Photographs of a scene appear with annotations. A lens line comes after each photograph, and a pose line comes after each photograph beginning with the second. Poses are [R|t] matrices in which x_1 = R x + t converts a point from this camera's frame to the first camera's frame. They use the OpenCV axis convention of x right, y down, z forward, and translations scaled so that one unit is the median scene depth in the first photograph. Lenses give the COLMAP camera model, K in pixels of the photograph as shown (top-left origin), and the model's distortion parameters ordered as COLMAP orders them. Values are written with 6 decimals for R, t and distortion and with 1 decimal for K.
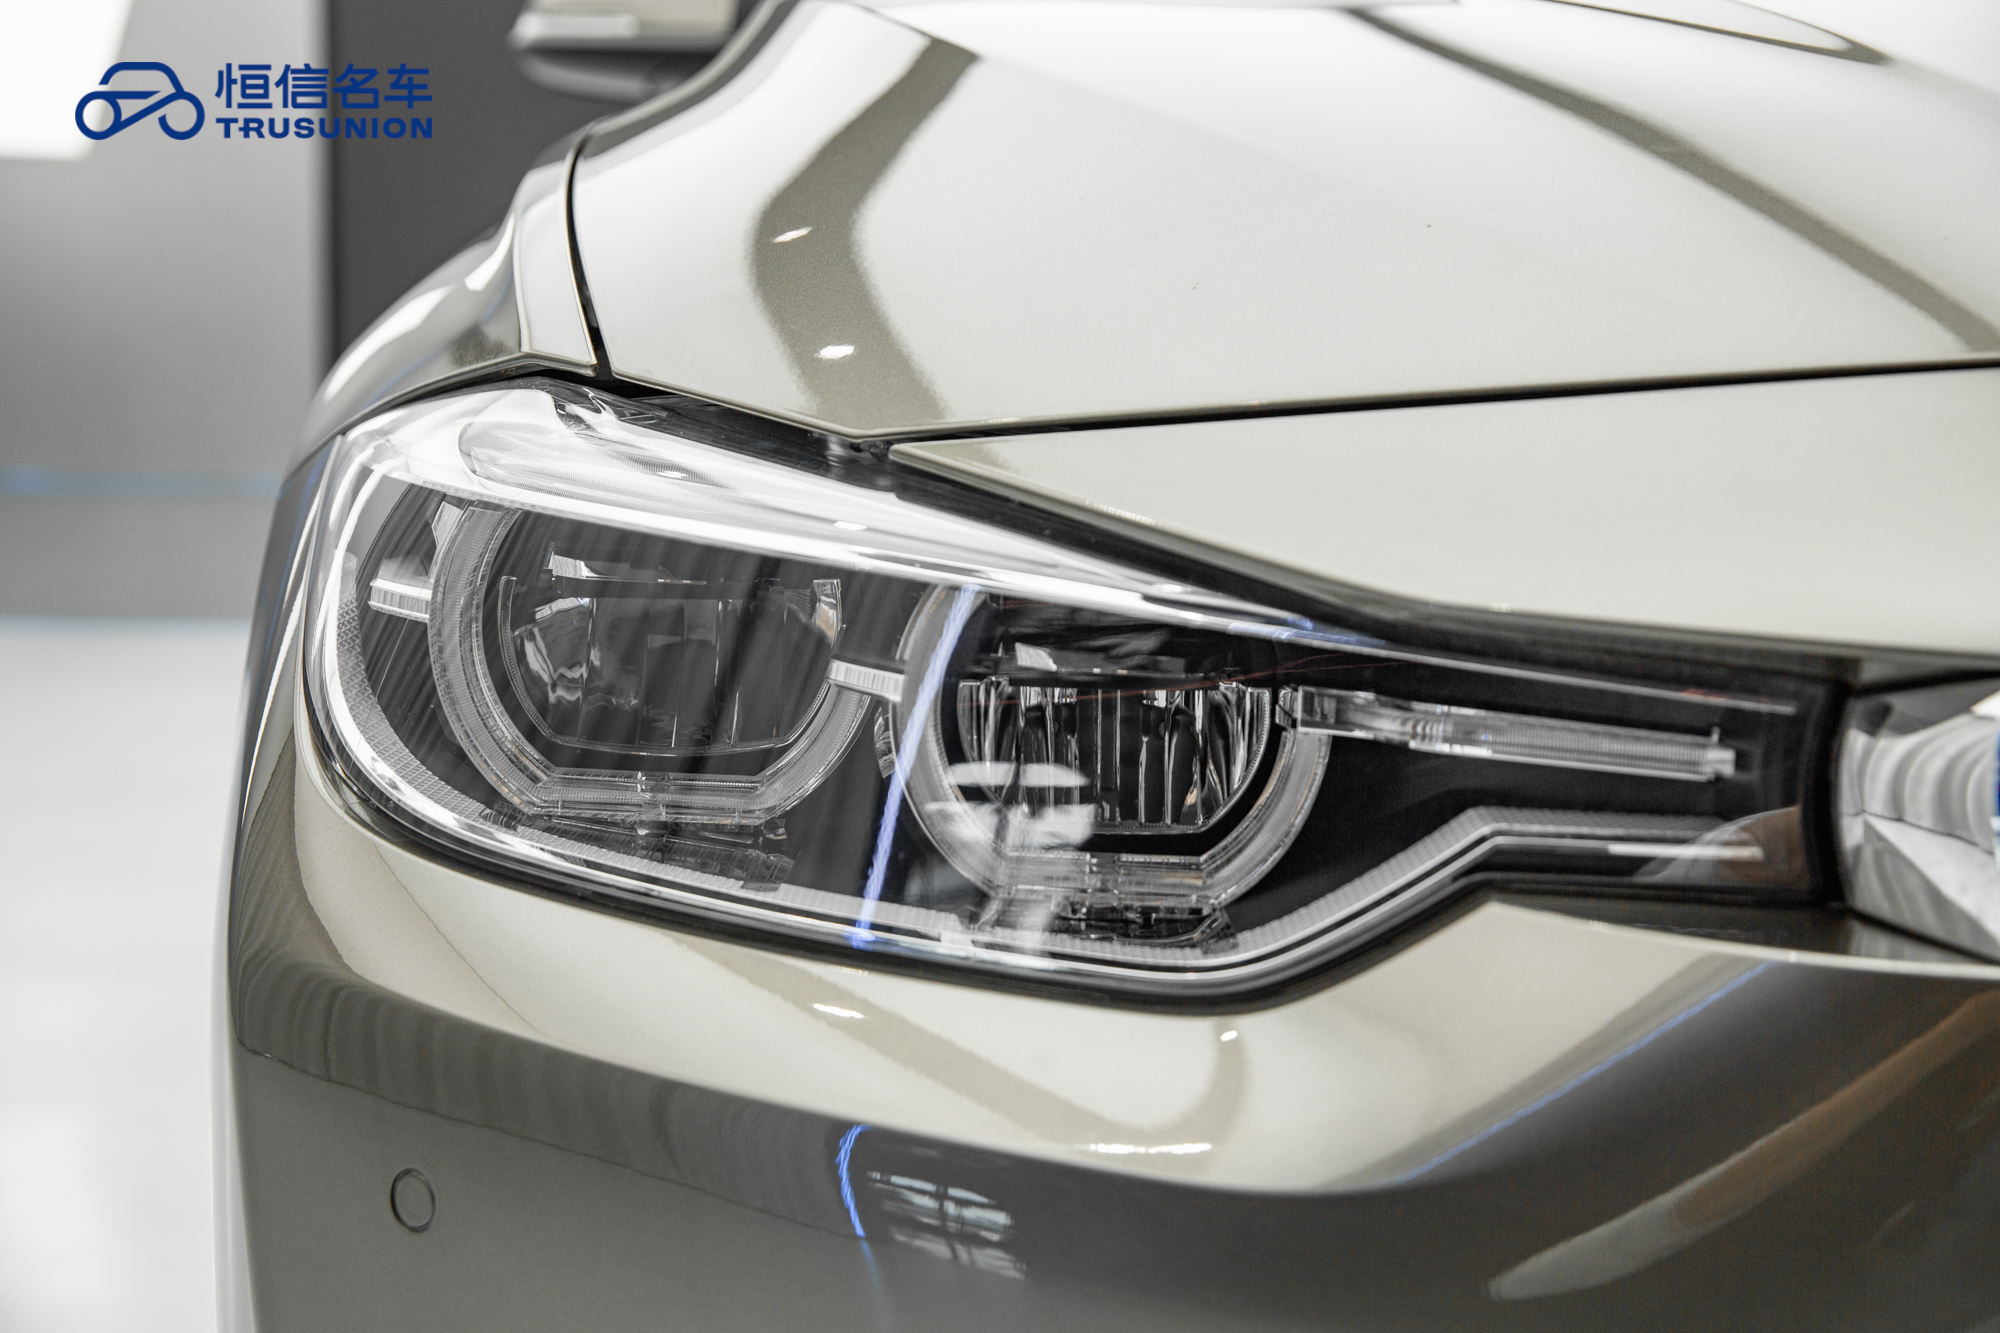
lens RADIAL K [[3429.4, 0, 1000.0], [0, 3429.4, 666.5], [0, 0, 1]] dist [0.350010, 0.032938]
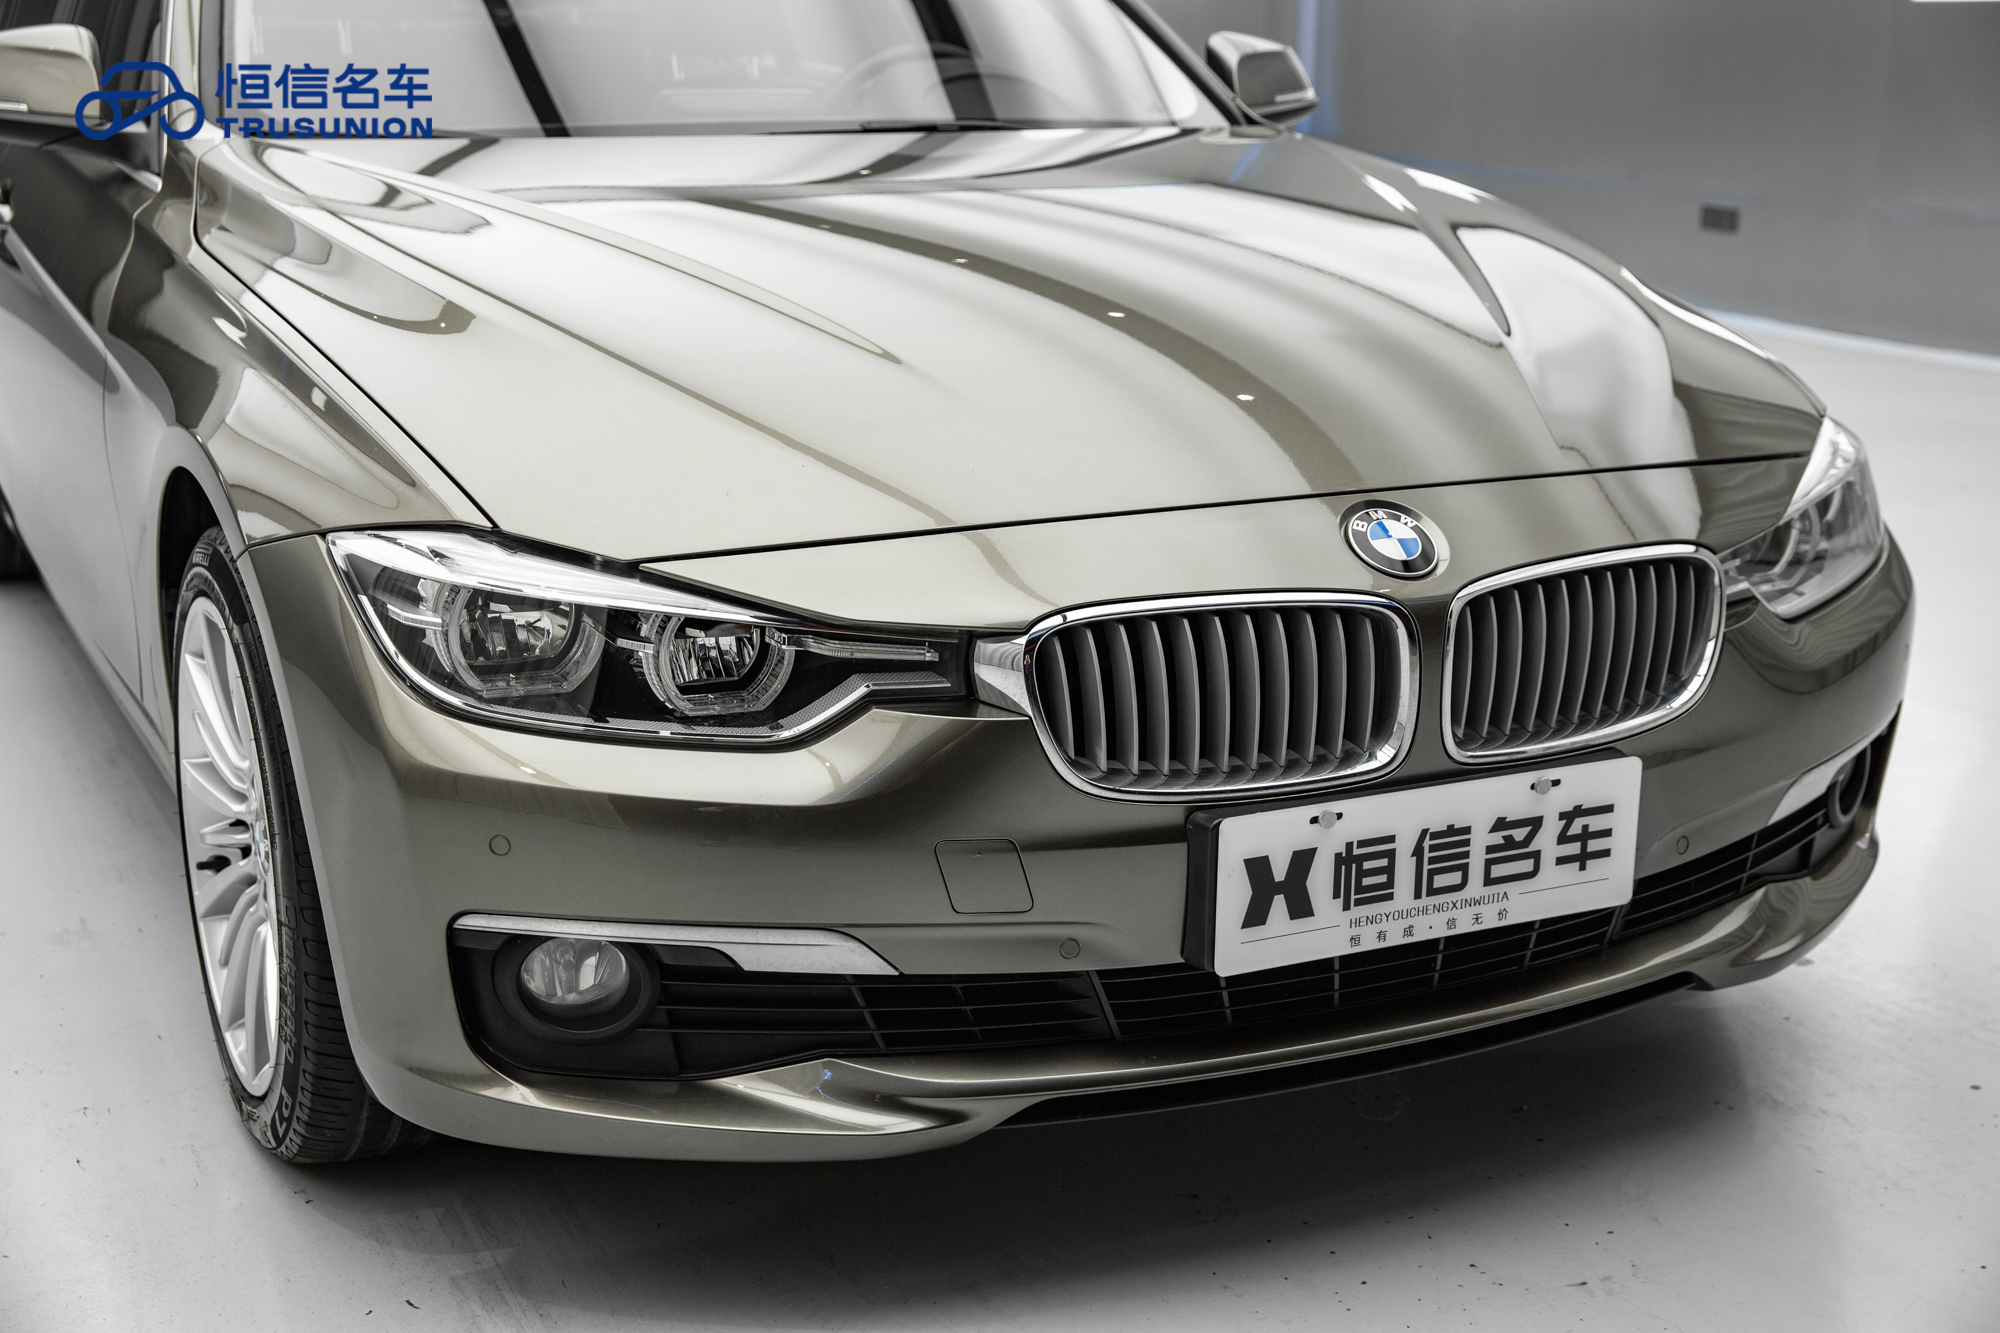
lens RADIAL K [[2640.0, 0, 998.2], [0, 2640.0, 703.0], [0, 0, 1]] dist [0.021701, 0.008356]
pose [[0.888944, -0.130010, 0.439175, -0.730316], [0.040731, 0.977508, 0.206930, -0.386643], [-0.456200, -0.166061, 0.874245, -1.047909]]
